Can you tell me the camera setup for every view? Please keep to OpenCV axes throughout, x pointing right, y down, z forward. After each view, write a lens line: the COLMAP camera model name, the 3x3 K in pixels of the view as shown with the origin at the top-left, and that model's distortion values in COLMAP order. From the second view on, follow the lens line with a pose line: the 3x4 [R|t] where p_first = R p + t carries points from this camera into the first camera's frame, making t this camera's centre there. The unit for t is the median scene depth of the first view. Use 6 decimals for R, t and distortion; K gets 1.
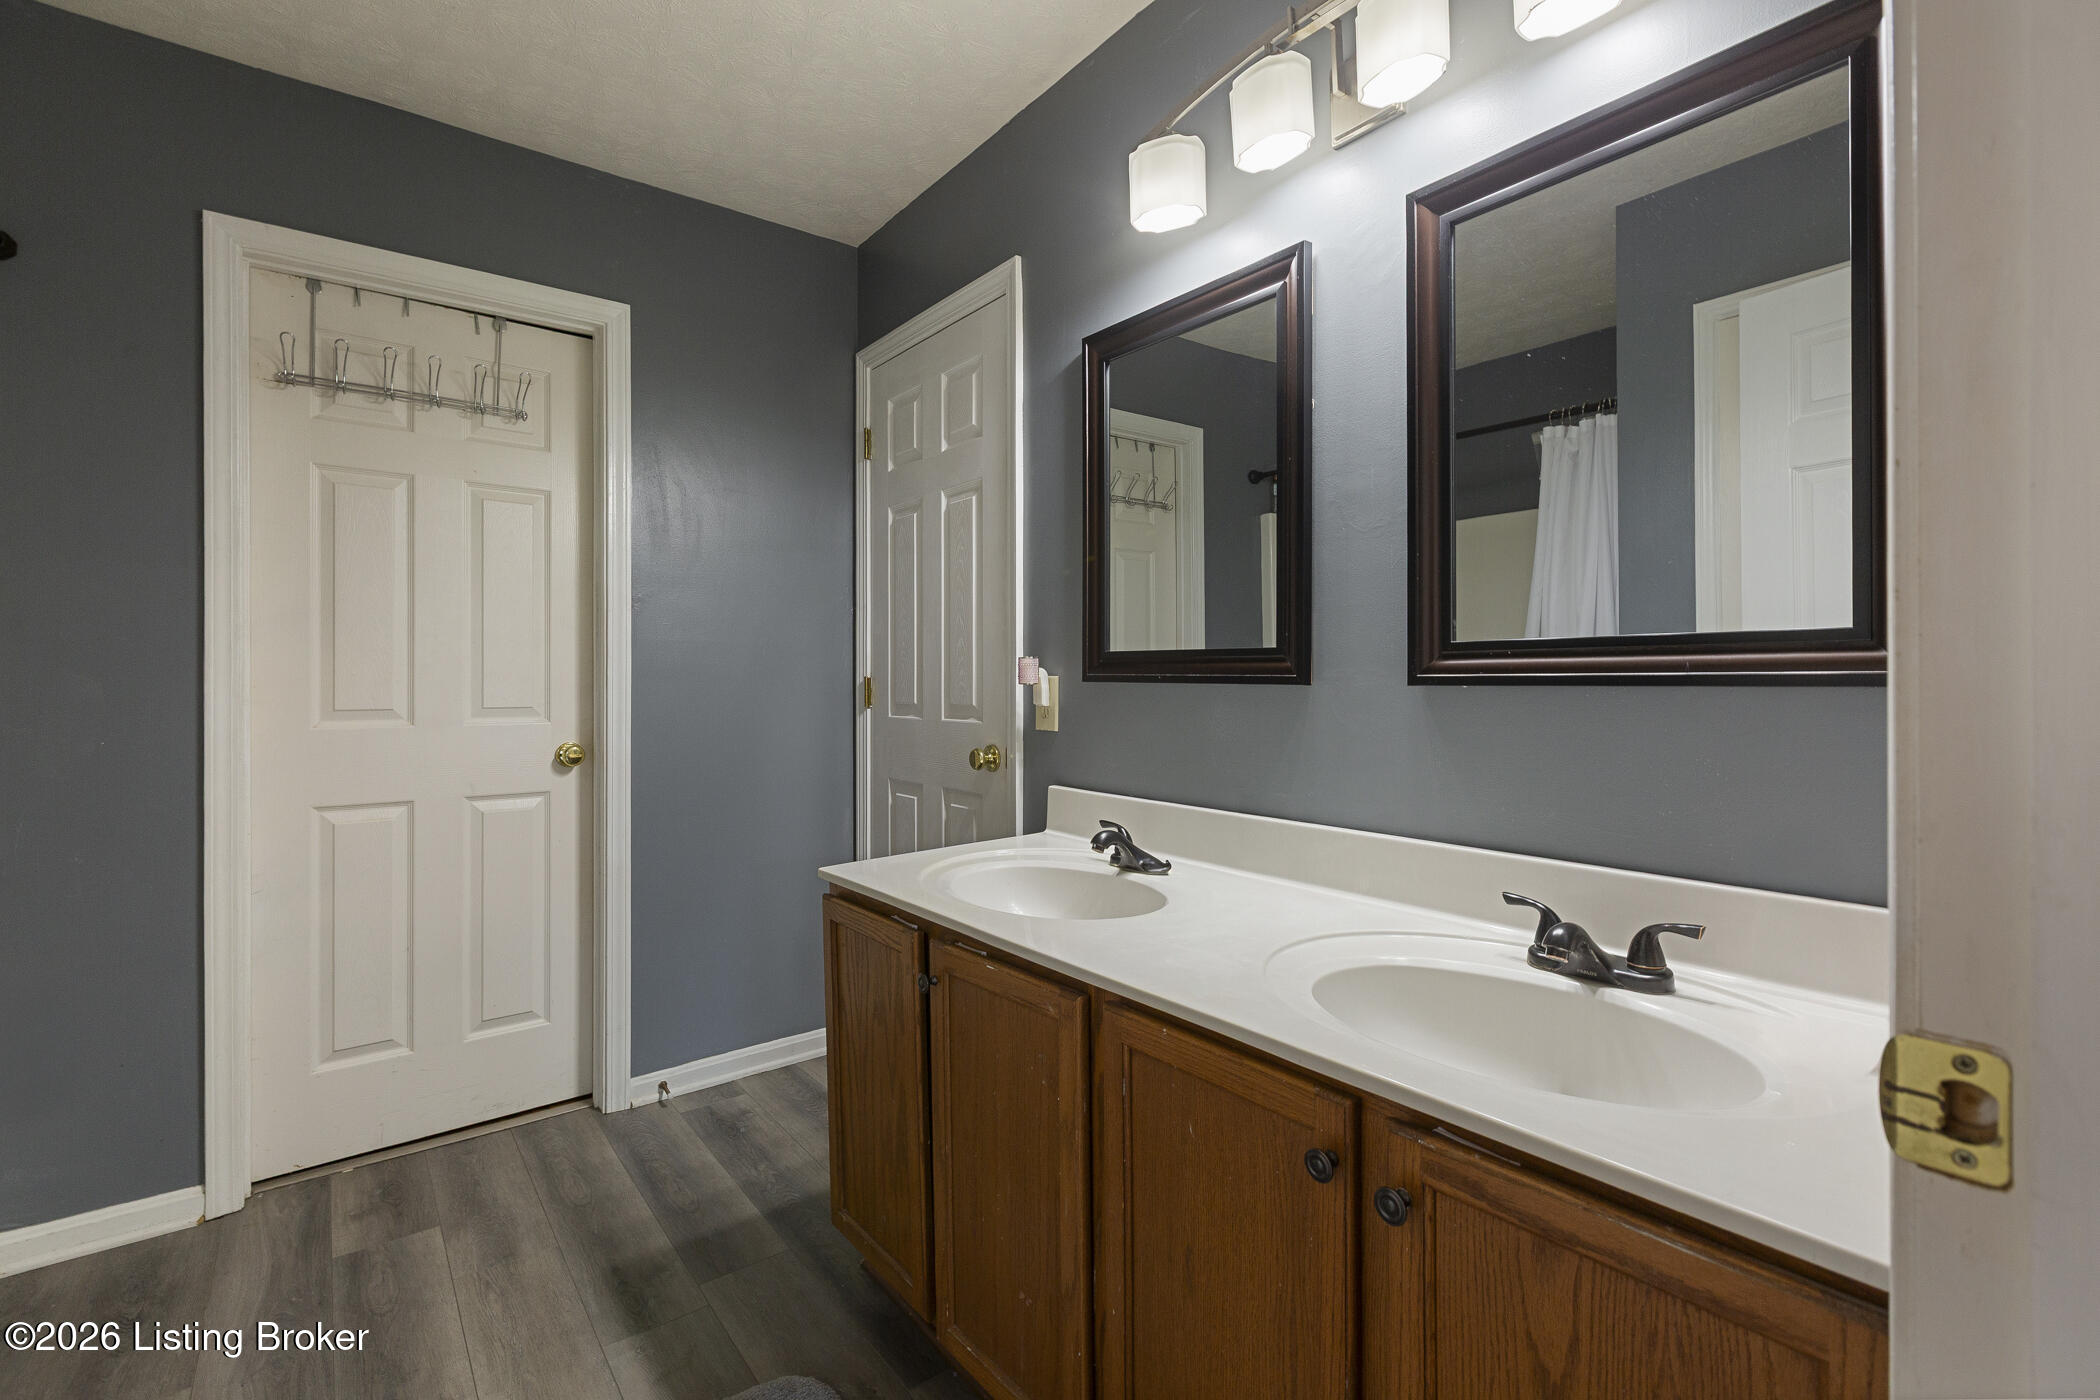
lens RADIAL K [[940.5, 0, 1049.4], [0, 940.5, 686.3], [0, 0, 1]] dist [-0.000200, -0.000559]
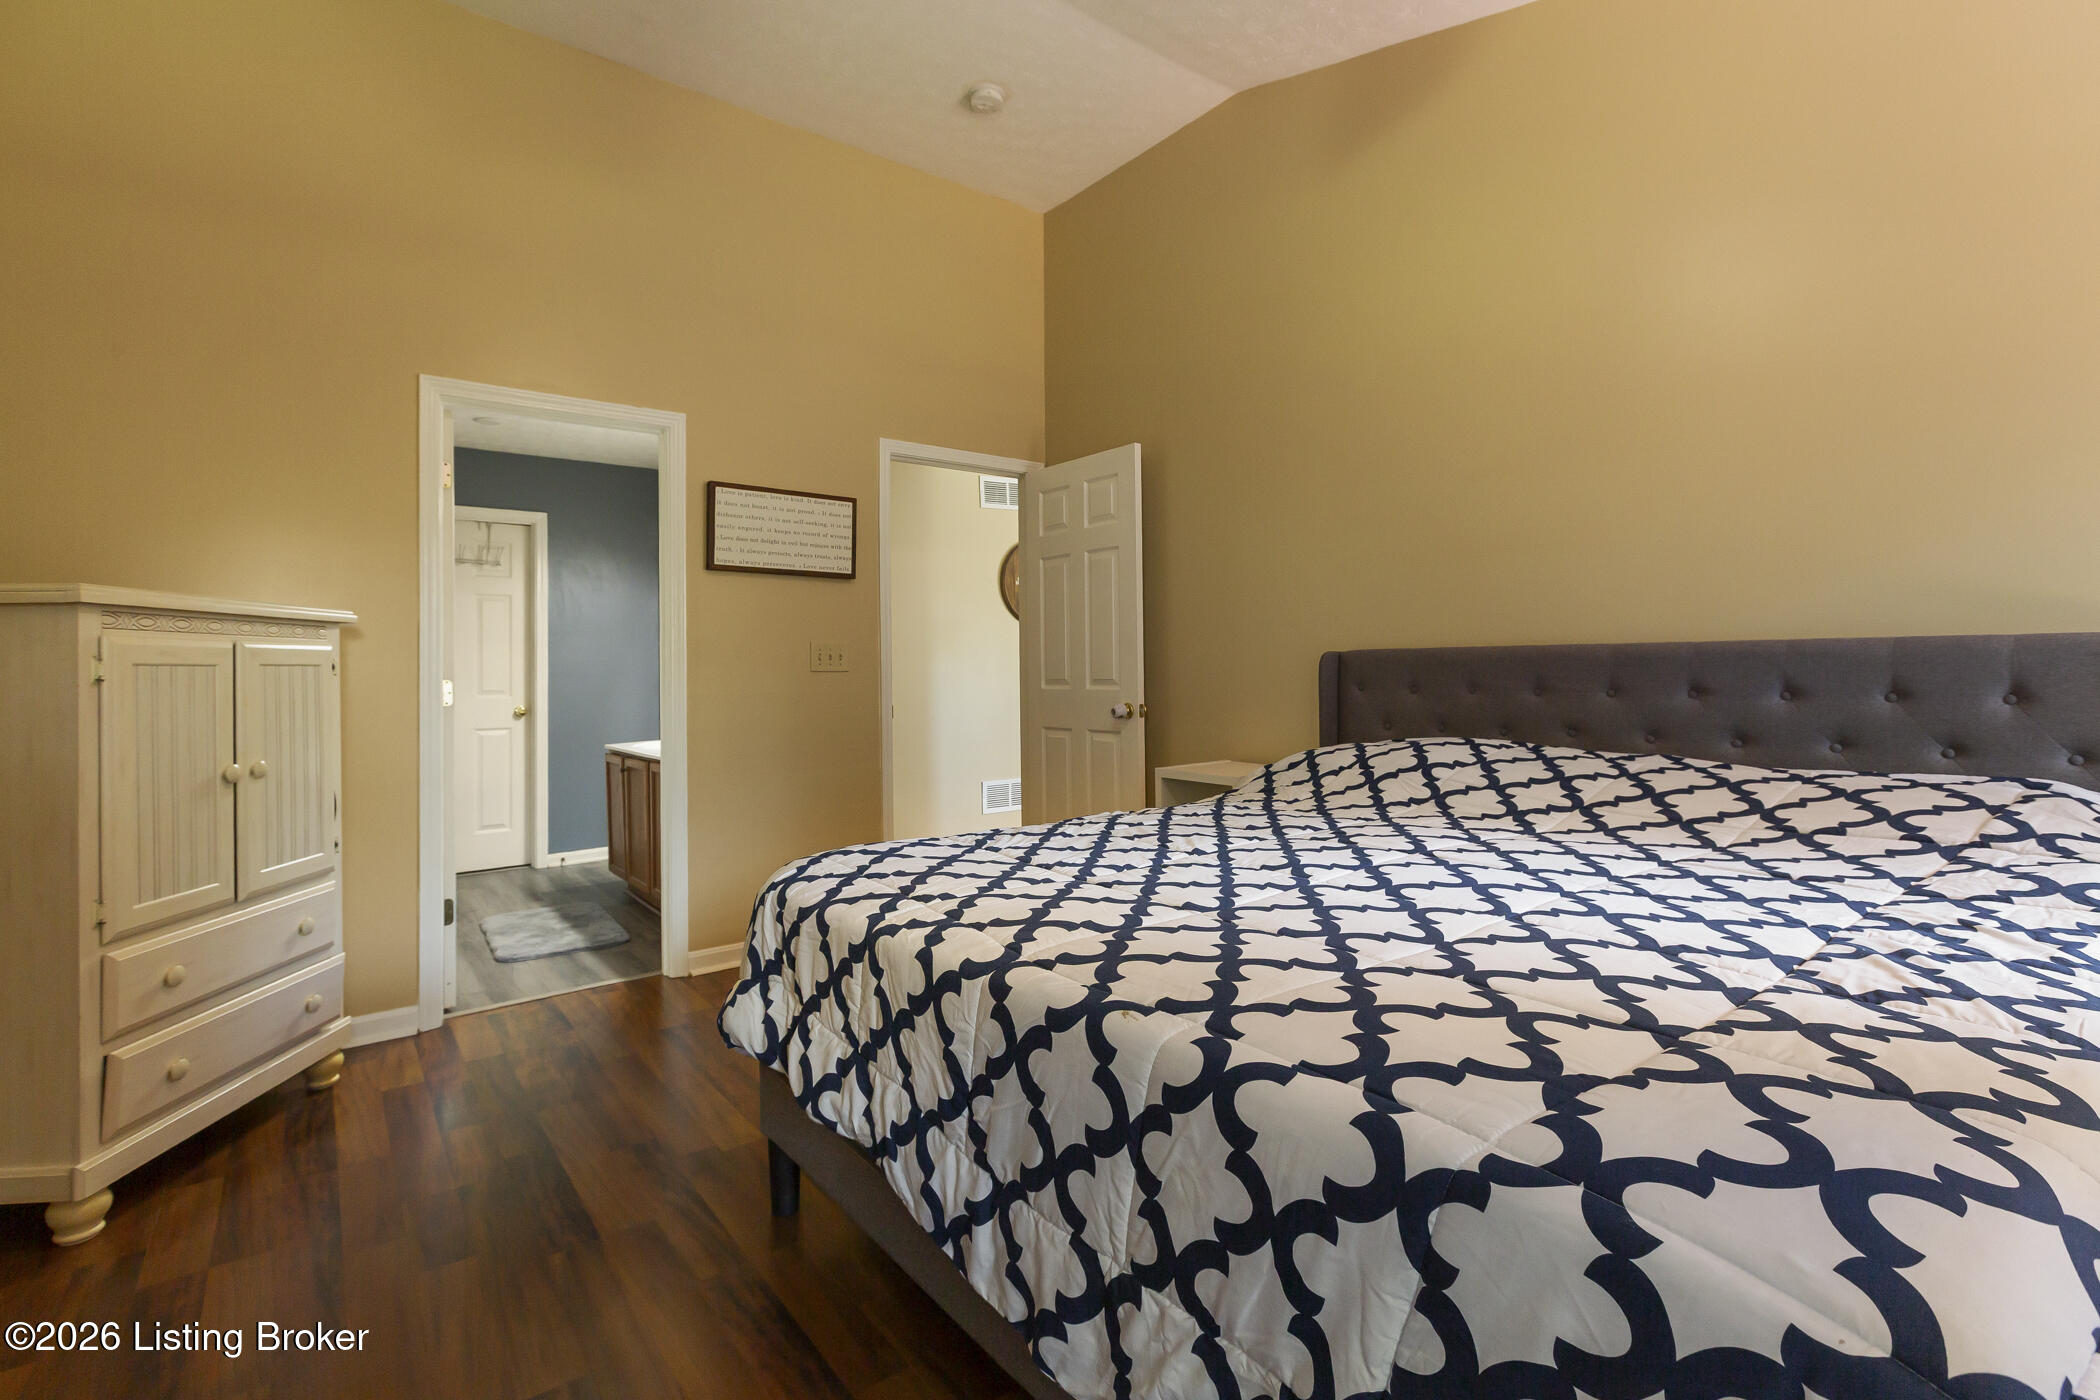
lens RADIAL K [[940.5, 0, 1050.7], [0, 940.5, 692.9], [0, 0, 1]] dist [-0.000200, -0.000559]
pose [[0.999927, -0.004469, 0.011204, 0.739873], [0.004525, 0.999977, -0.004984, 0.045045], [-0.011181, 0.005034, 0.999925, -1.276232]]
